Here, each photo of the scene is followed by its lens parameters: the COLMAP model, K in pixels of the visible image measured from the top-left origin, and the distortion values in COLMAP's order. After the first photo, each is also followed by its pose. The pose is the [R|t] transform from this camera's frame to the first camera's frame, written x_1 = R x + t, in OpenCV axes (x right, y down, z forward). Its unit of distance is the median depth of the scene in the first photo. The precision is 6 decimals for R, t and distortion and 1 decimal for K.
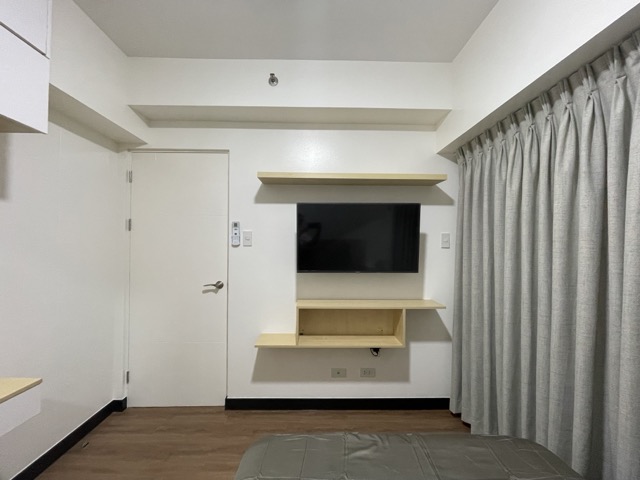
lens RADIAL K [[258.9, 0, 317.5], [0, 258.9, 242.6], [0, 0, 1]] dist [-0.000134, -0.000001]
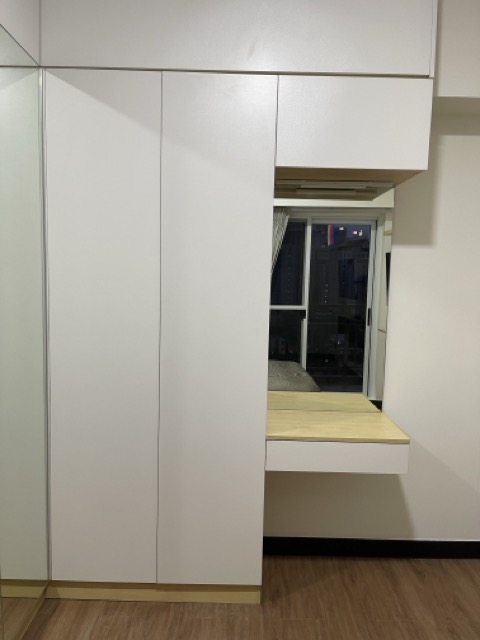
lens RADIAL K [[483.7, 0, 240.7], [0, 483.7, 324.3], [0, 0, 1]] dist [0.086261, -0.113558]
pose [[-0.014186, 0.087451, -0.996068, 0.369988], [-0.005788, 0.996144, 0.087540, -0.022093], [0.999883, 0.007007, -0.013625, 0.229212]]
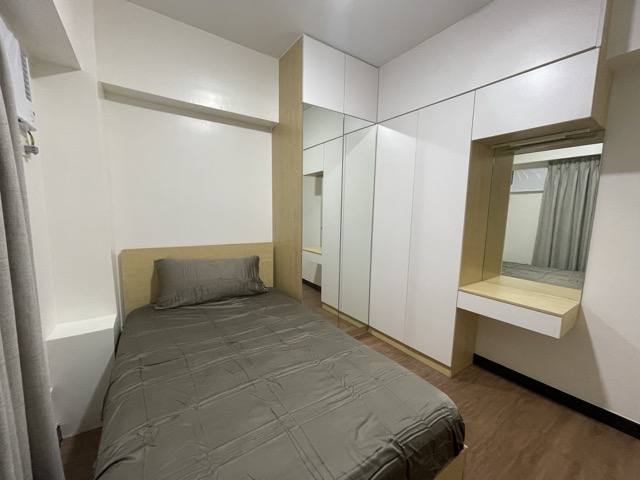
lens RADIAL K [[258.9, 0, 317.5], [0, 258.9, 242.6], [0, 0, 1]] dist [-0.000134, -0.000001]
pose [[-0.831003, 0.039051, -0.554895, 0.371934], [-0.019621, 0.994854, 0.099398, 0.033392], [0.555921, 0.093488, -0.825961, 0.758180]]
